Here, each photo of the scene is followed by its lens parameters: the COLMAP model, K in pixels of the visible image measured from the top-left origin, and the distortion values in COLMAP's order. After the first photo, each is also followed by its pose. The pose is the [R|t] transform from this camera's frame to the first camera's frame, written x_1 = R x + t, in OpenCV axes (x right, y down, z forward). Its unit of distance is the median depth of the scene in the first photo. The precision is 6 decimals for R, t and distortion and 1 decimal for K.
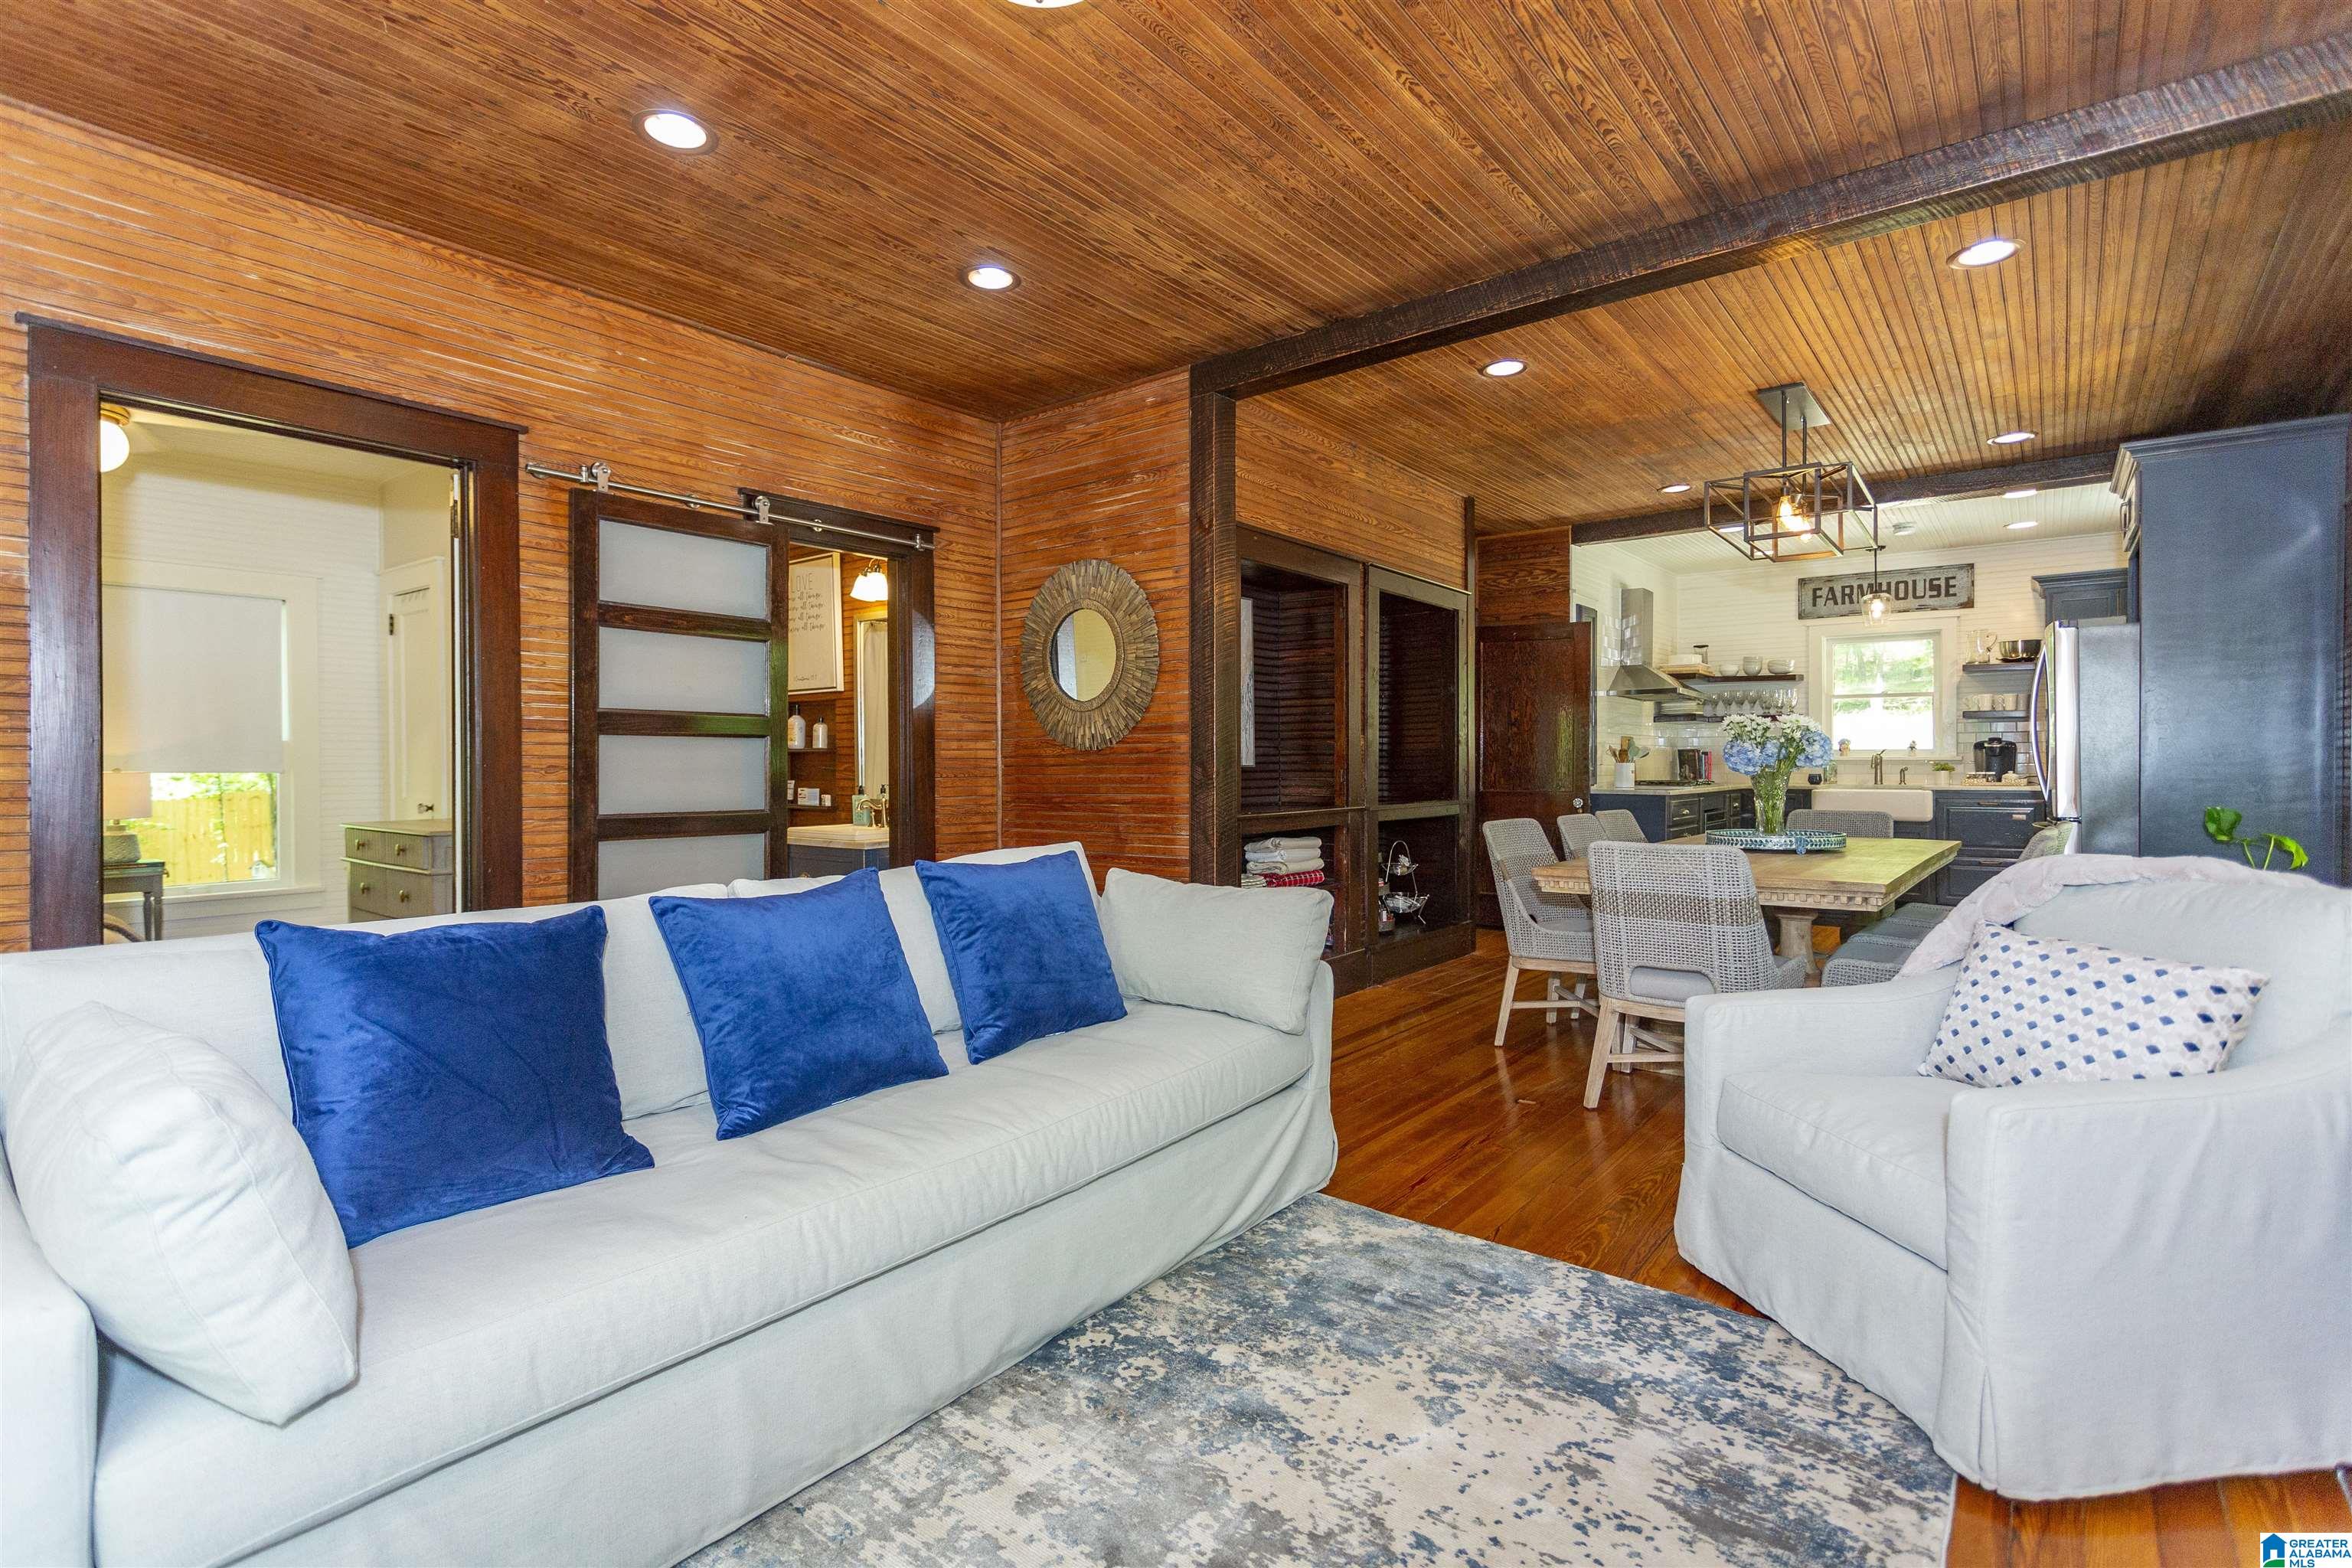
lens RADIAL K [[1102.5, 0, 1161.9], [0, 1102.5, 765.5], [0, 0, 1]] dist [0.001784, 0.000361]
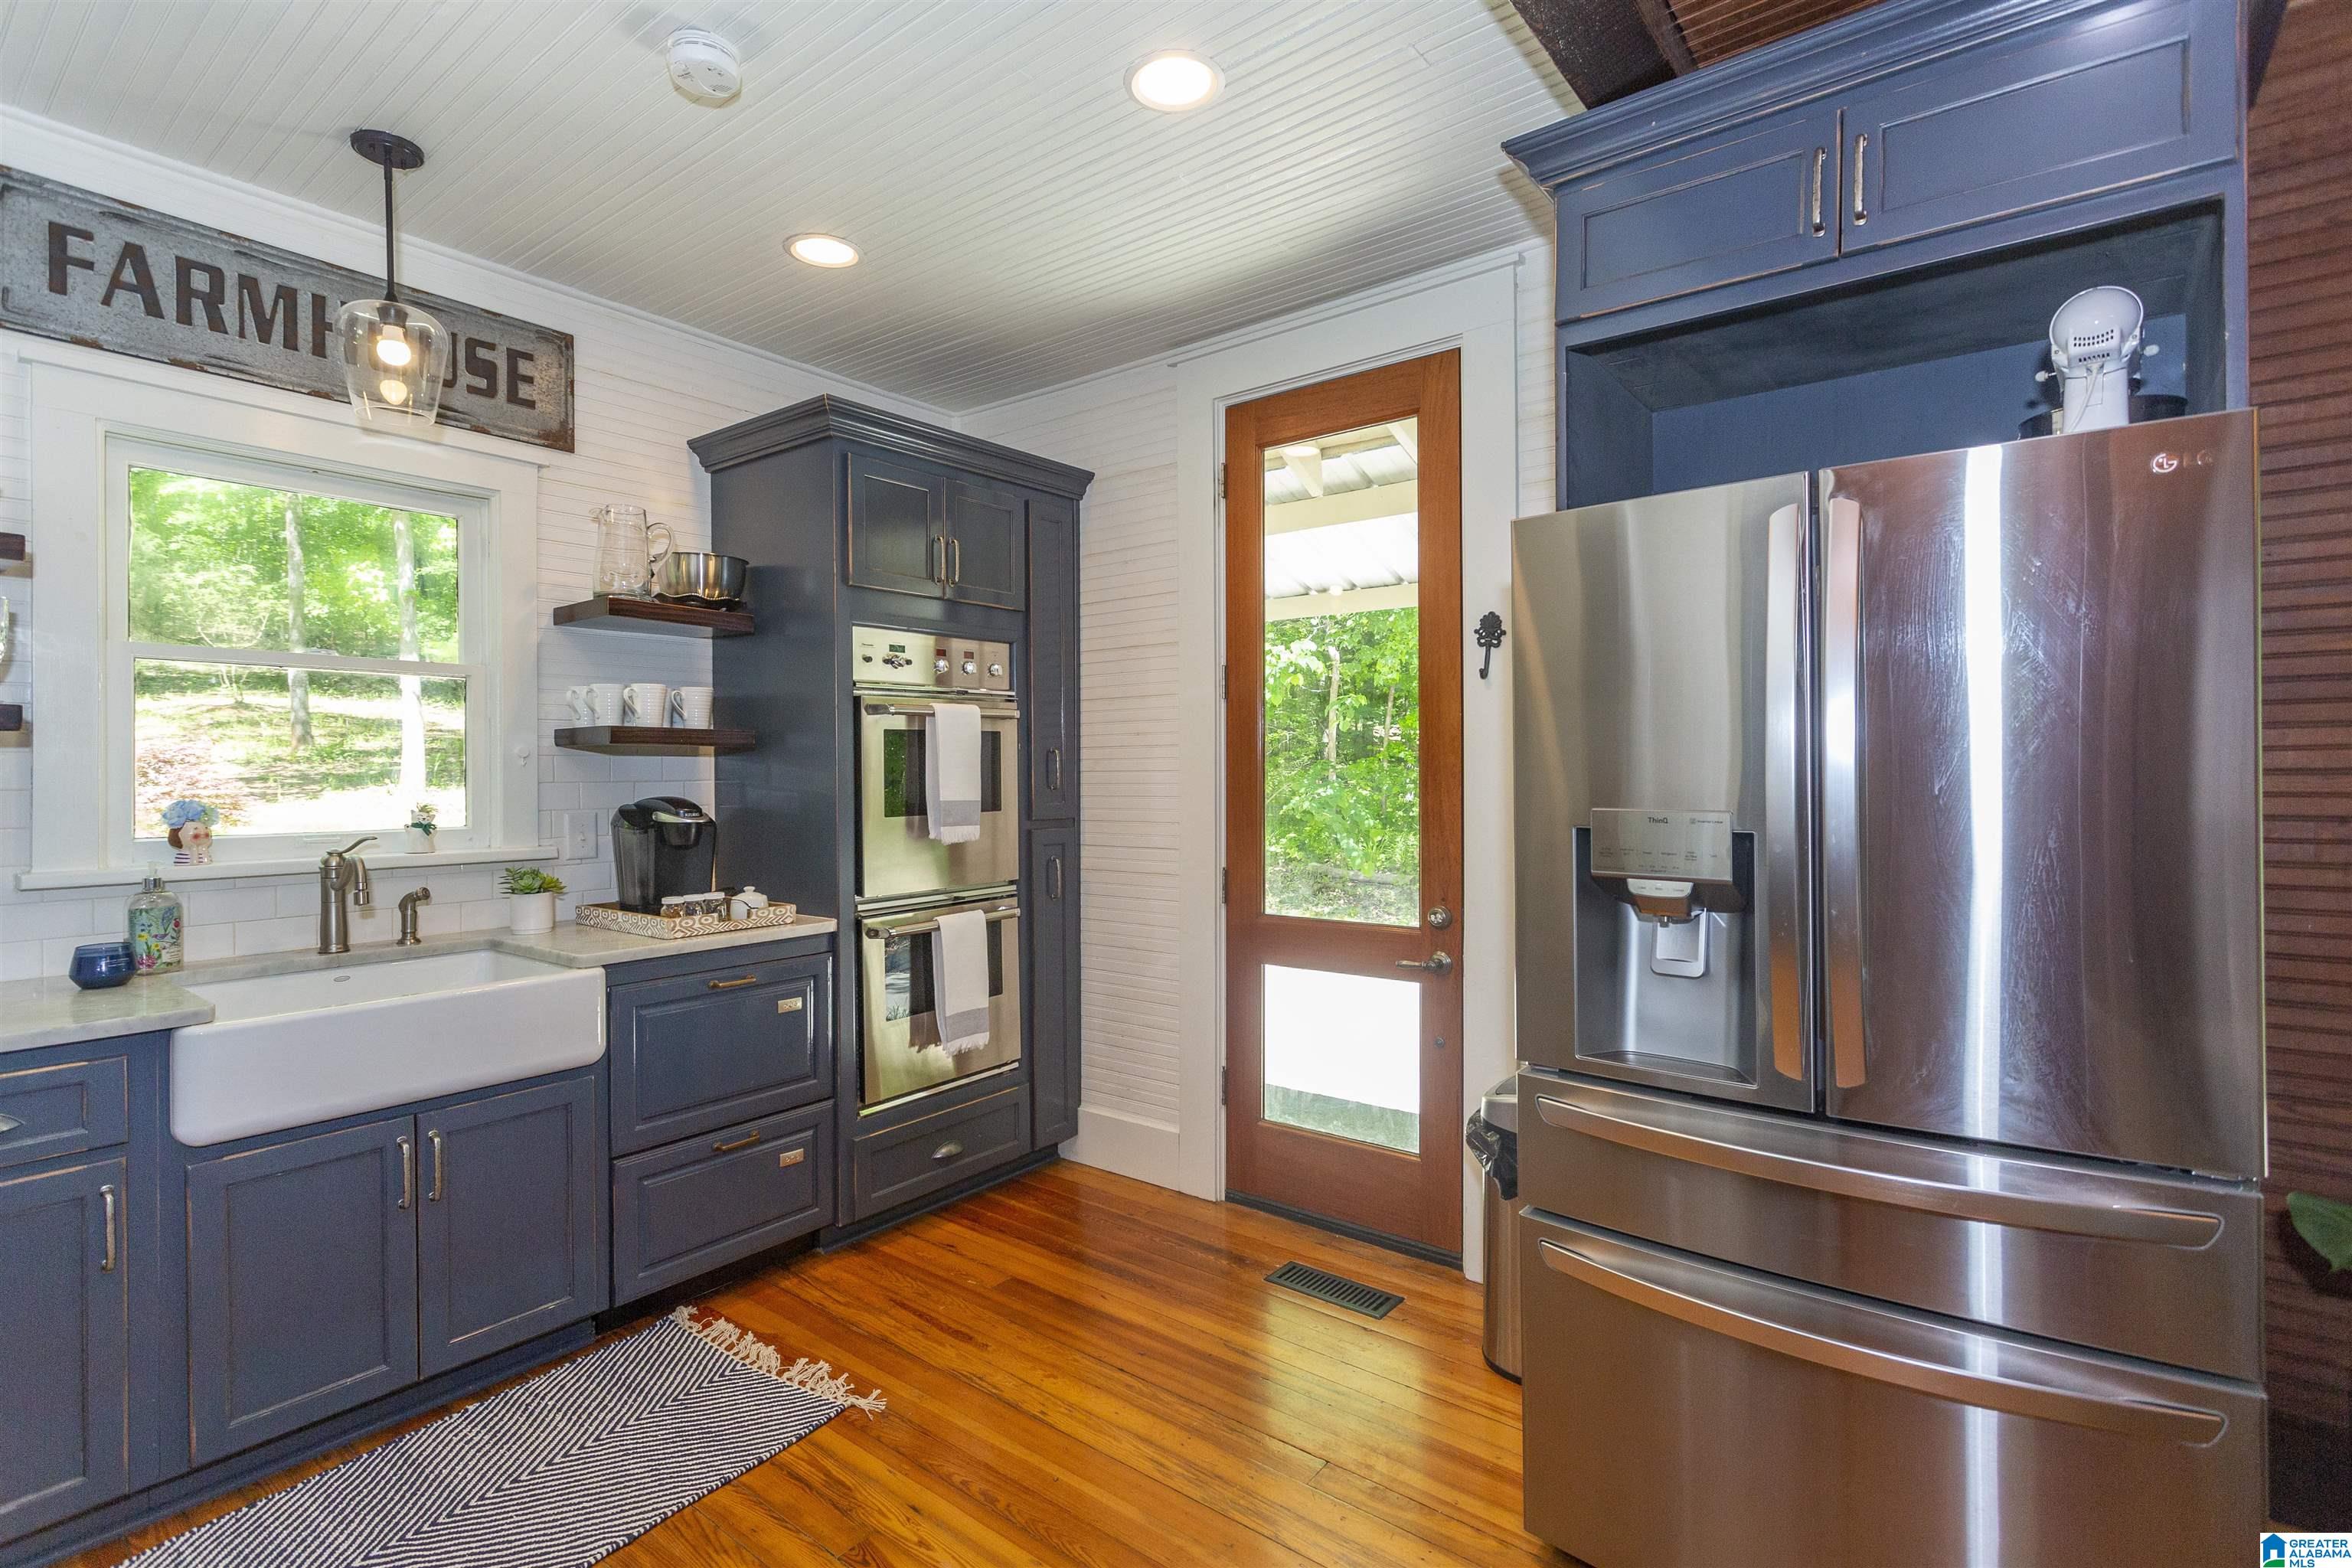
lens RADIAL K [[1102.5, 0, 1161.9], [0, 1102.5, 765.5], [0, 0, 1]] dist [0.001784, 0.000361]
pose [[-0.009560, 0.008782, 0.999916, 0.148556], [0.001902, 0.999960, -0.008764, -0.013296], [-0.999952, 0.001818, -0.009577, 0.335318]]
